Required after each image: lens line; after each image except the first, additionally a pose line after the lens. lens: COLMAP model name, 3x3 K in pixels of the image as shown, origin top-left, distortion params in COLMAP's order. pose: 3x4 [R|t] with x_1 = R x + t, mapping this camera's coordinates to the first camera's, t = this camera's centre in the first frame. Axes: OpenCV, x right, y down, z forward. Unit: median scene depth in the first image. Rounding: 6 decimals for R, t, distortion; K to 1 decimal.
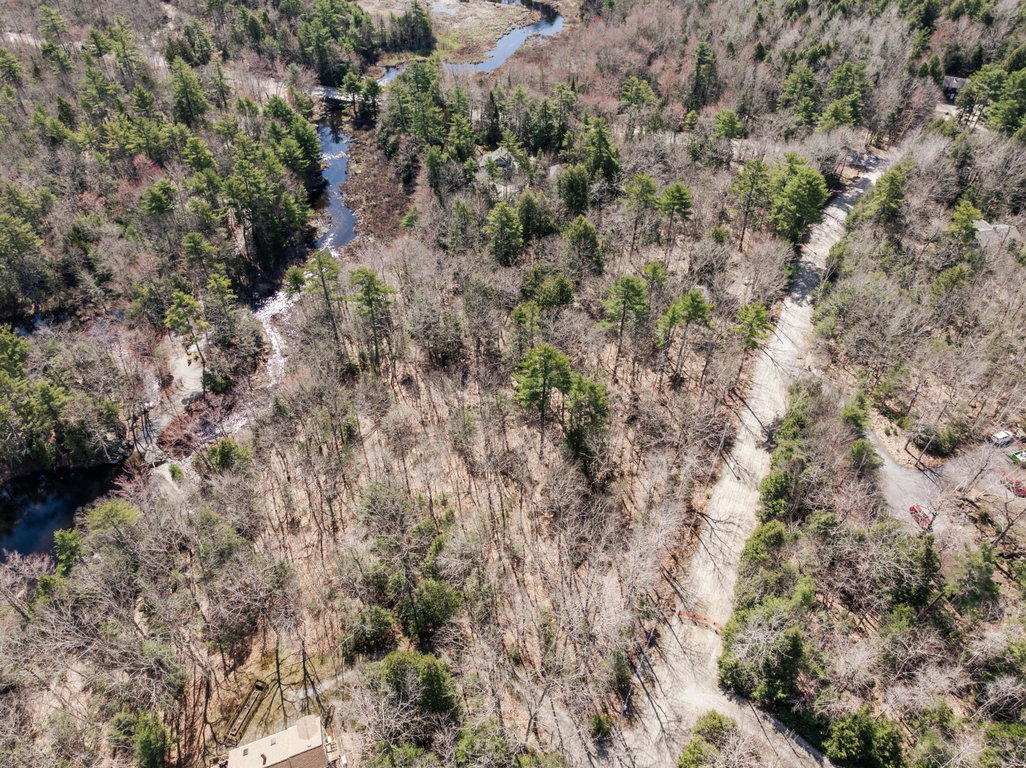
lens RADIAL K [[725.2, 0, 514.6], [0, 725.2, 382.0], [0, 0, 1]] dist [-0.051816, 0.022745]
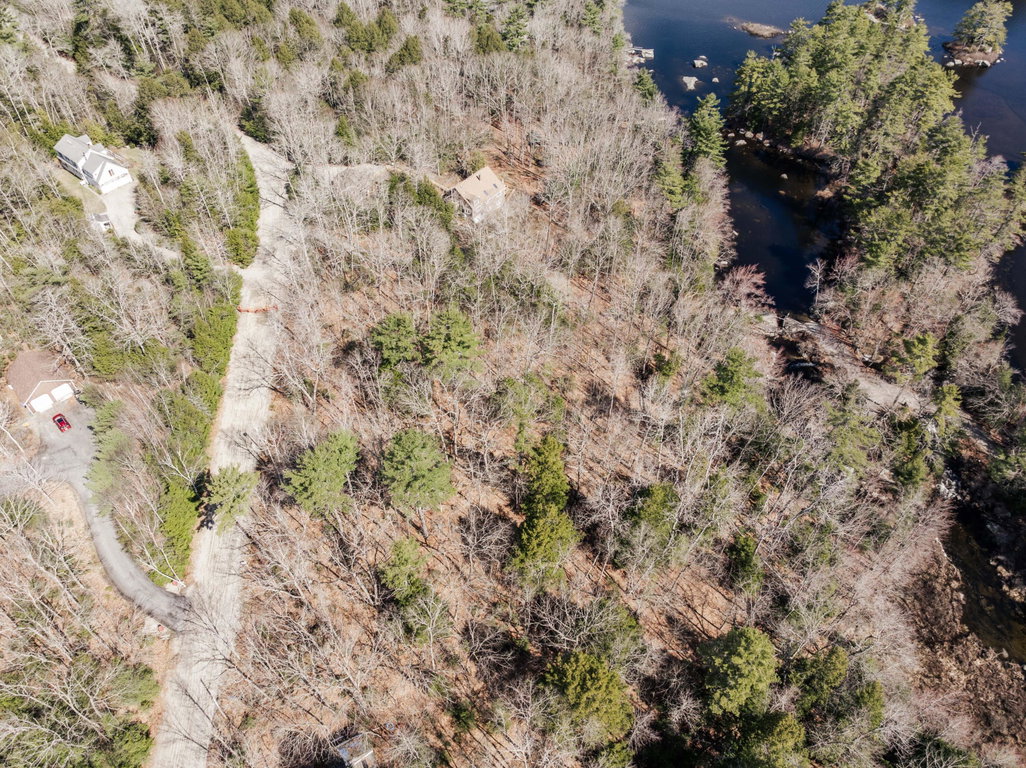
lens RADIAL K [[725.2, 0, 511.7], [0, 725.2, 384.5], [0, 0, 1]] dist [-0.051816, 0.022745]
pose [[-0.857609, 0.382817, -0.343450, 0.313836], [-0.354581, 0.043607, 0.934008, -0.903490], [0.372531, 0.922794, 0.098342, 0.987478]]
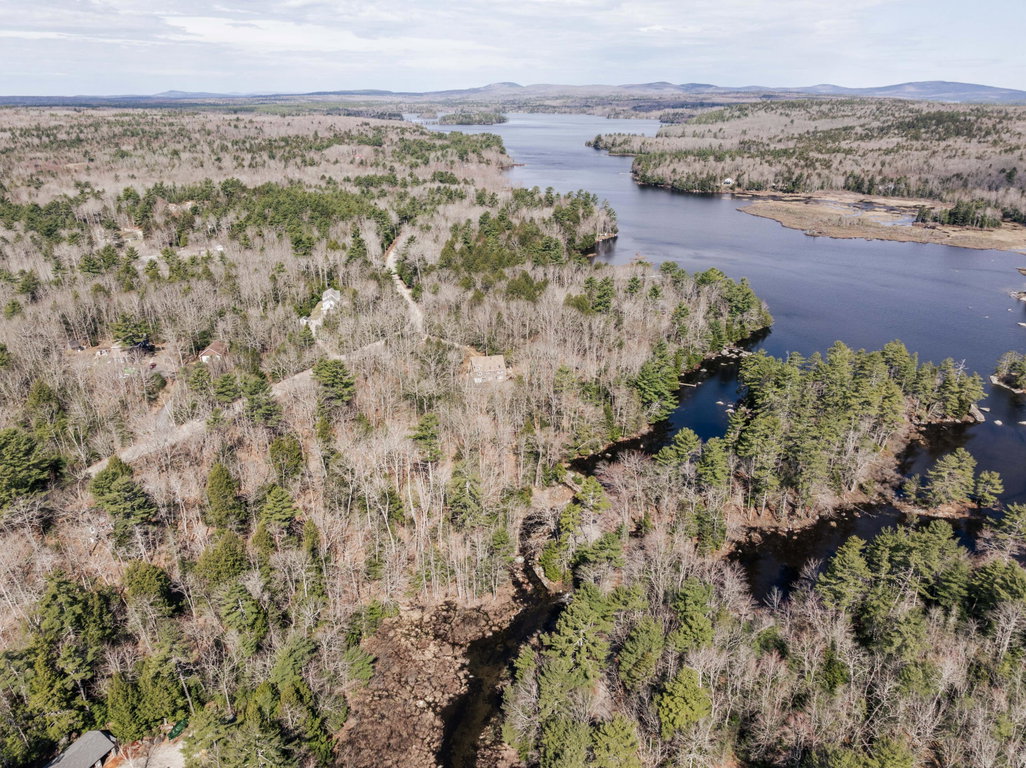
lens RADIAL K [[725.2, 0, 509.0], [0, 725.2, 380.6], [0, 0, 1]] dist [-0.051816, 0.022745]
pose [[-0.988944, -0.047001, 0.140640, -0.620337], [0.109383, 0.409144, 0.905890, -1.570267], [-0.100120, 0.911258, -0.399480, 1.669052]]
